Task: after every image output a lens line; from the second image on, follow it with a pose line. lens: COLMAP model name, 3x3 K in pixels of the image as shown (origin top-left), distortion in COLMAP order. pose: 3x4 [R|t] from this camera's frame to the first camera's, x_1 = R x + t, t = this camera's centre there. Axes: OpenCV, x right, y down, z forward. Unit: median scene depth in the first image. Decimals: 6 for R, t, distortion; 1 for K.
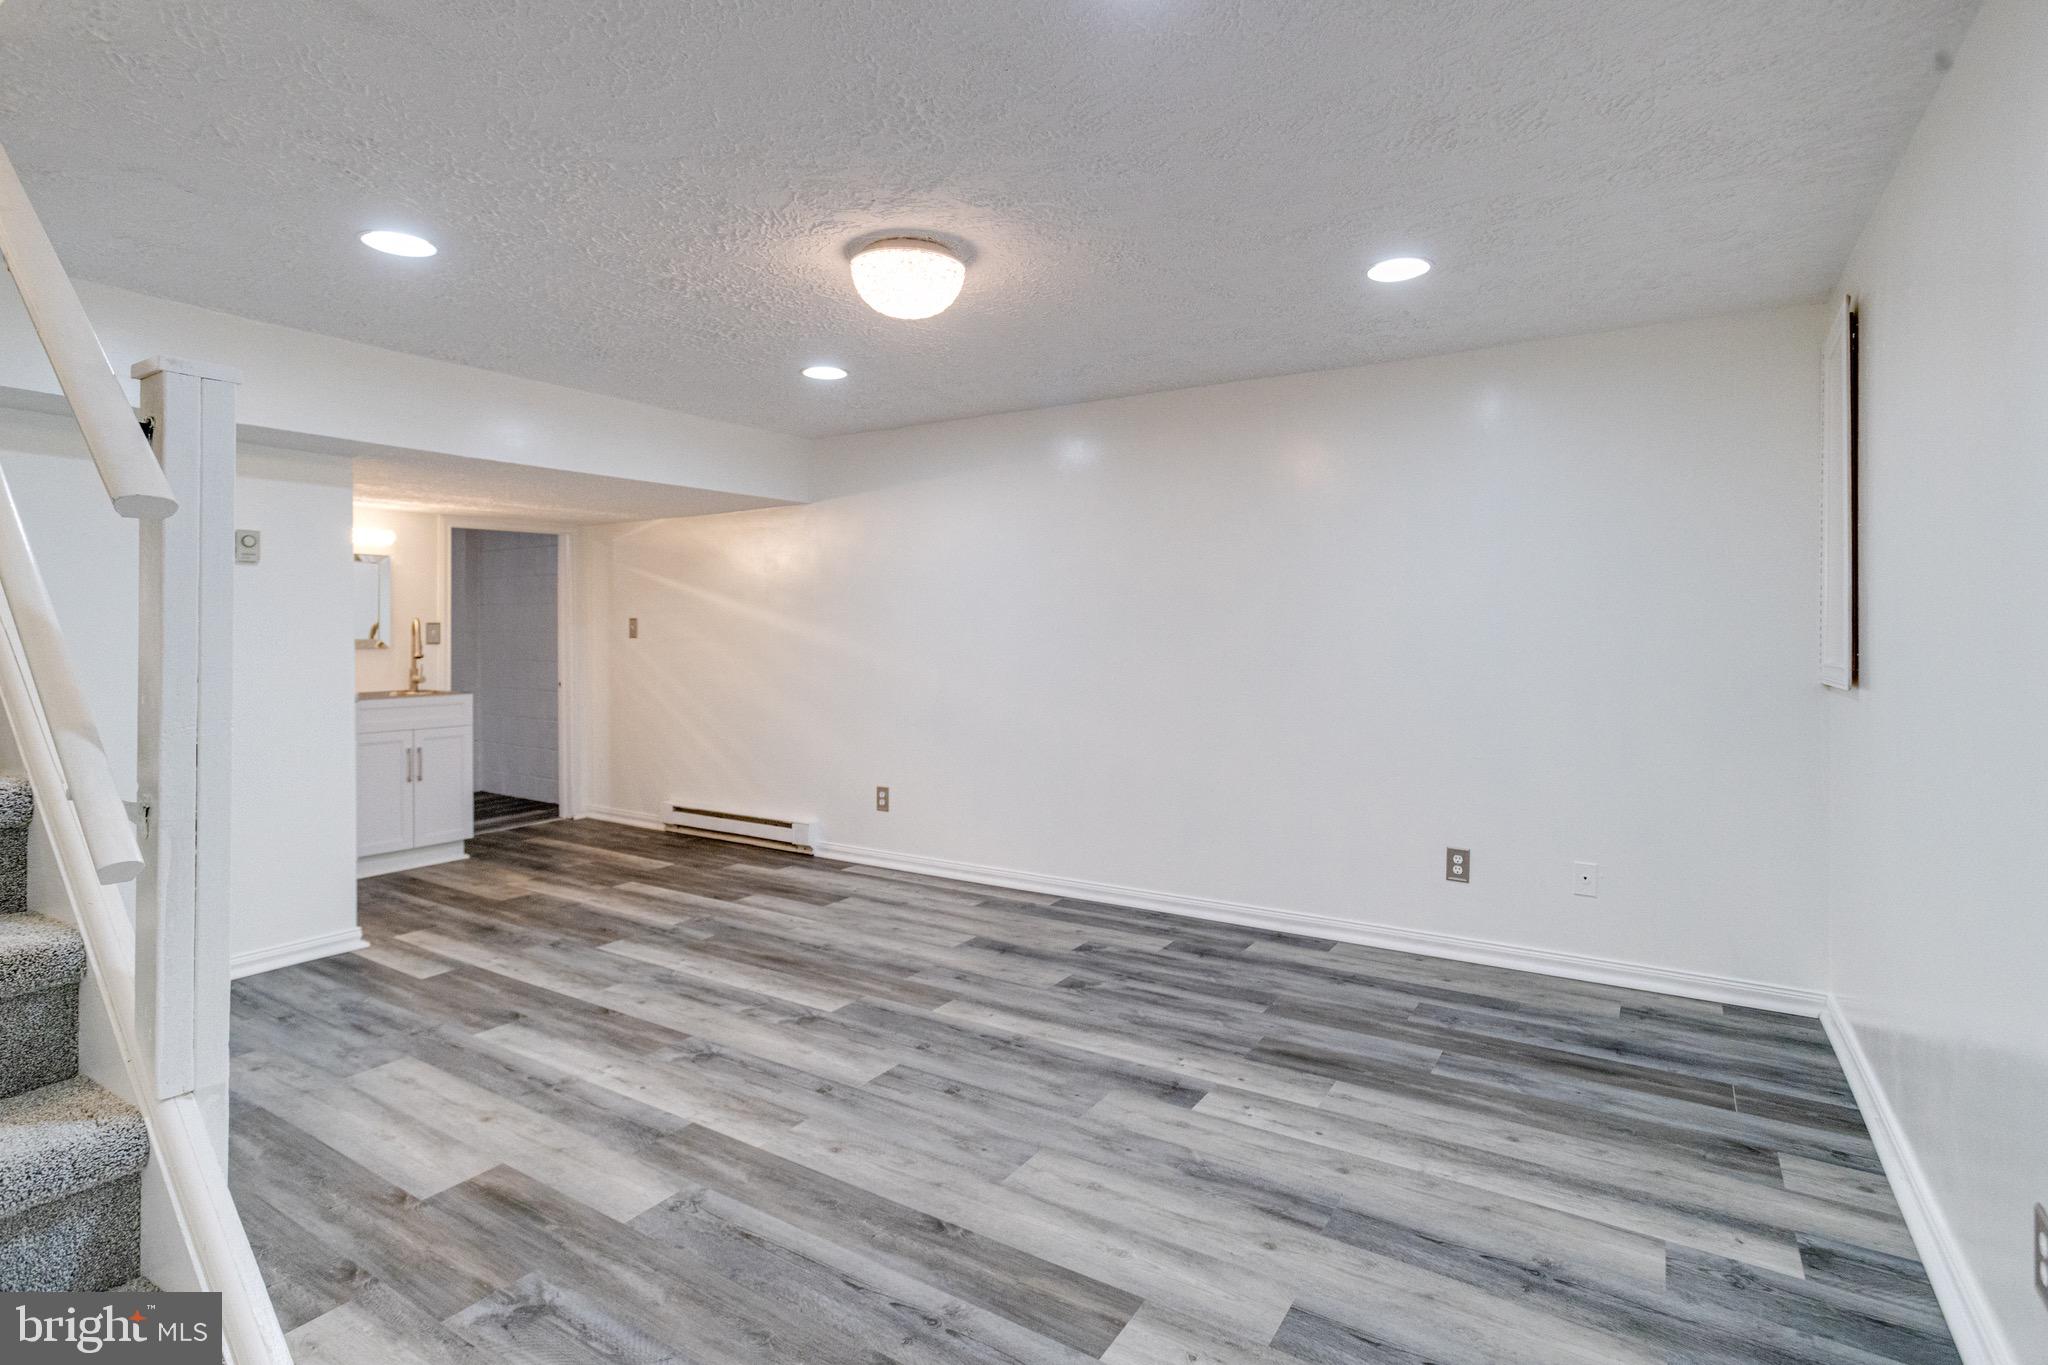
lens RADIAL K [[1016.6, 0, 1008.3], [0, 1016.6, 632.2], [0, 0, 1]] dist [-0.037412, 0.026921]
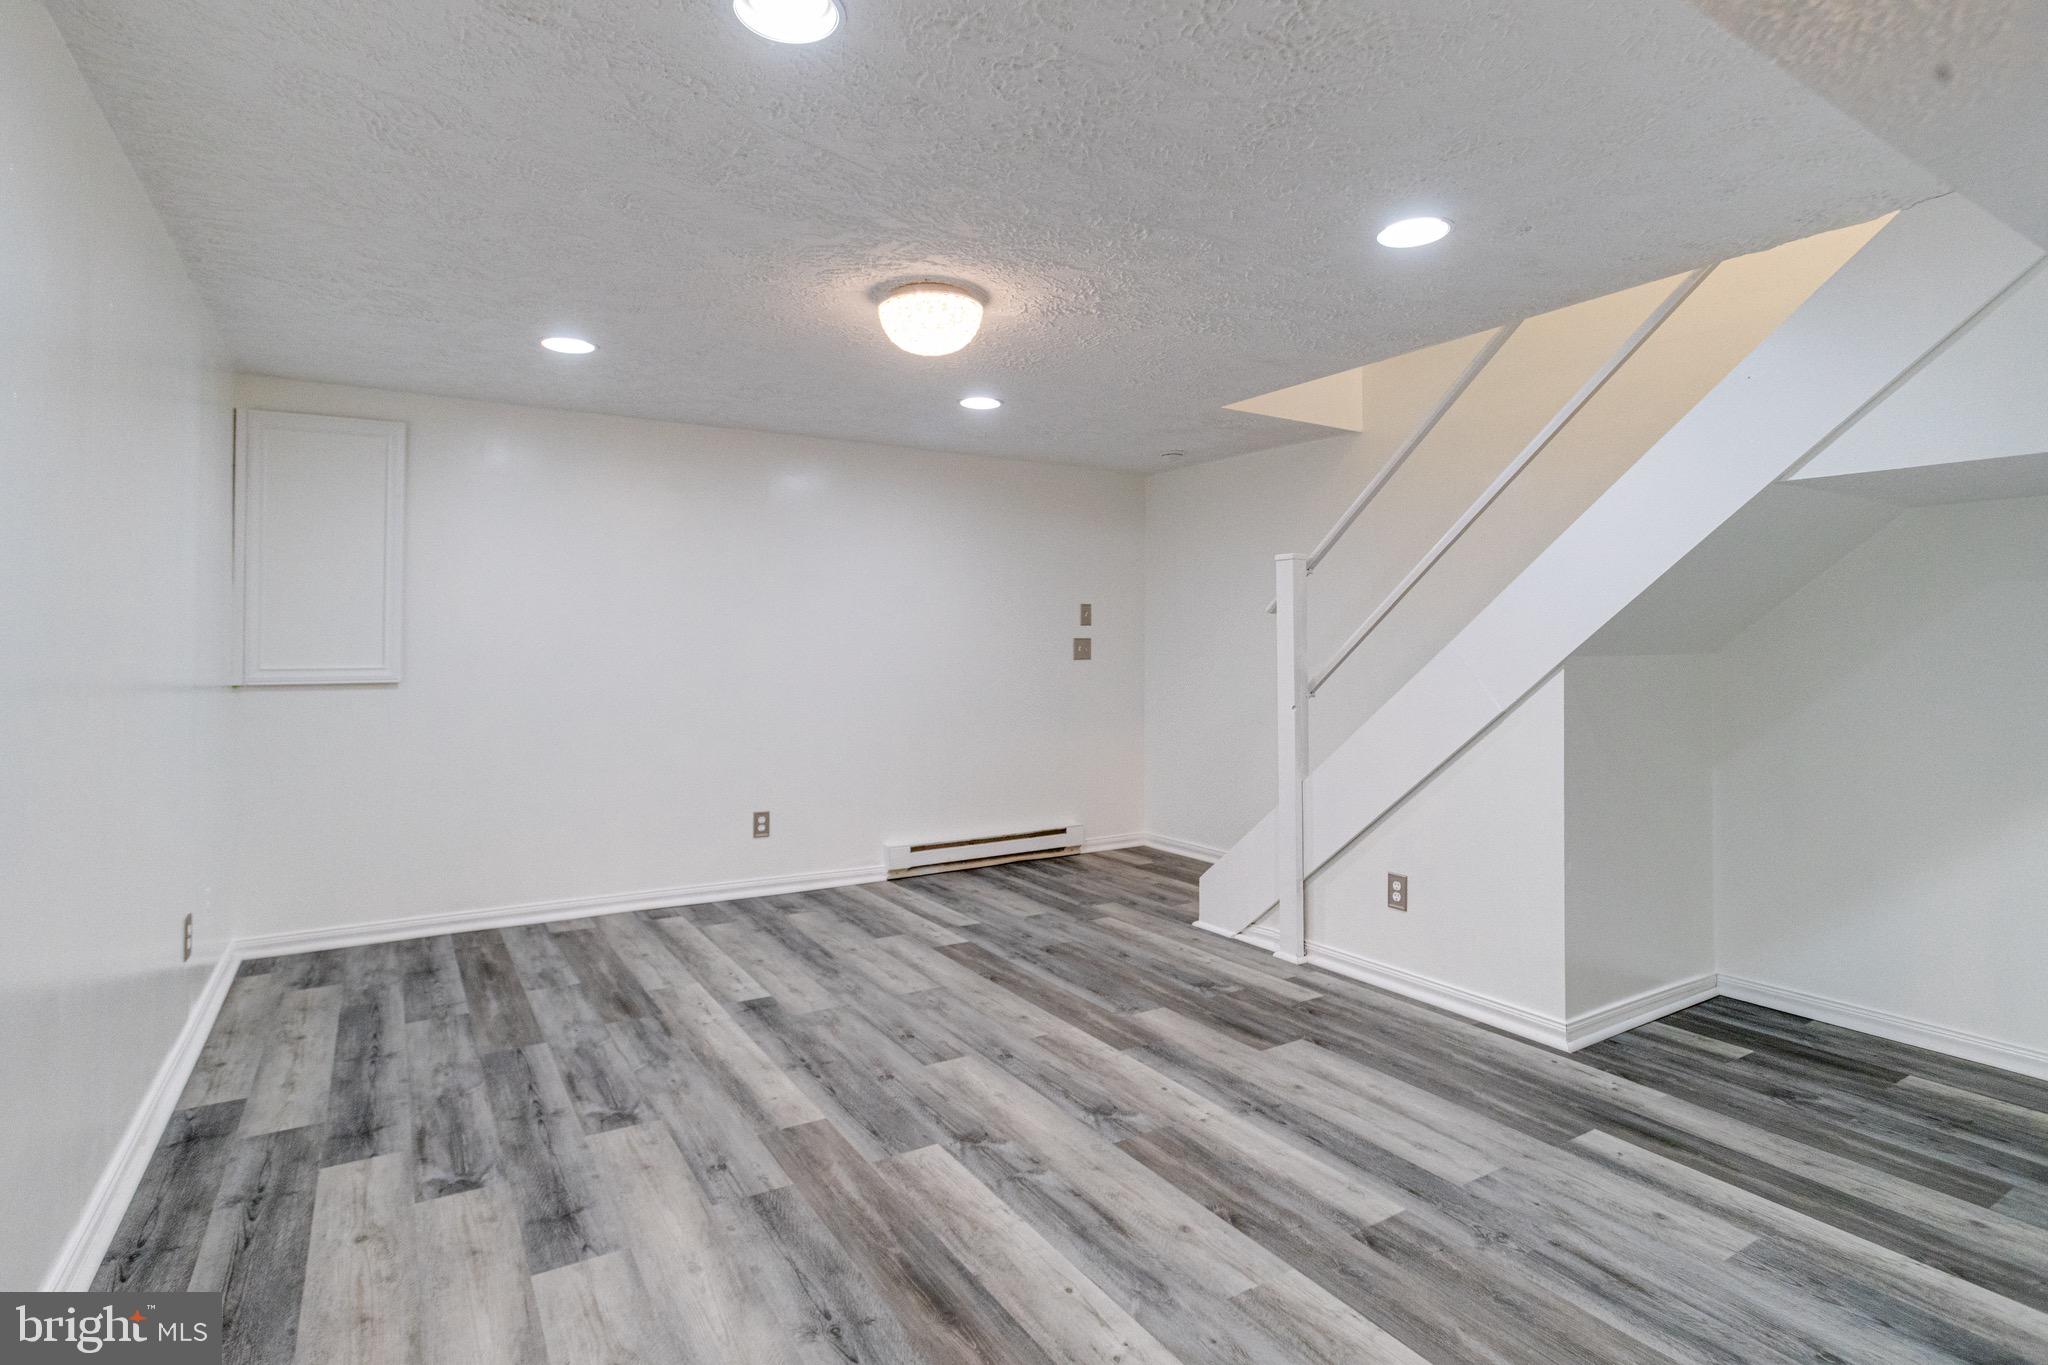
lens RADIAL K [[1016.6, 0, 1008.3], [0, 1016.6, 632.2], [0, 0, 1]] dist [-0.037412, 0.026921]
pose [[-0.904327, 0.005536, 0.426805, -0.537010], [-0.000947, 0.999887, -0.014975, 0.001638], [-0.426840, -0.013947, -0.904220, 1.629501]]
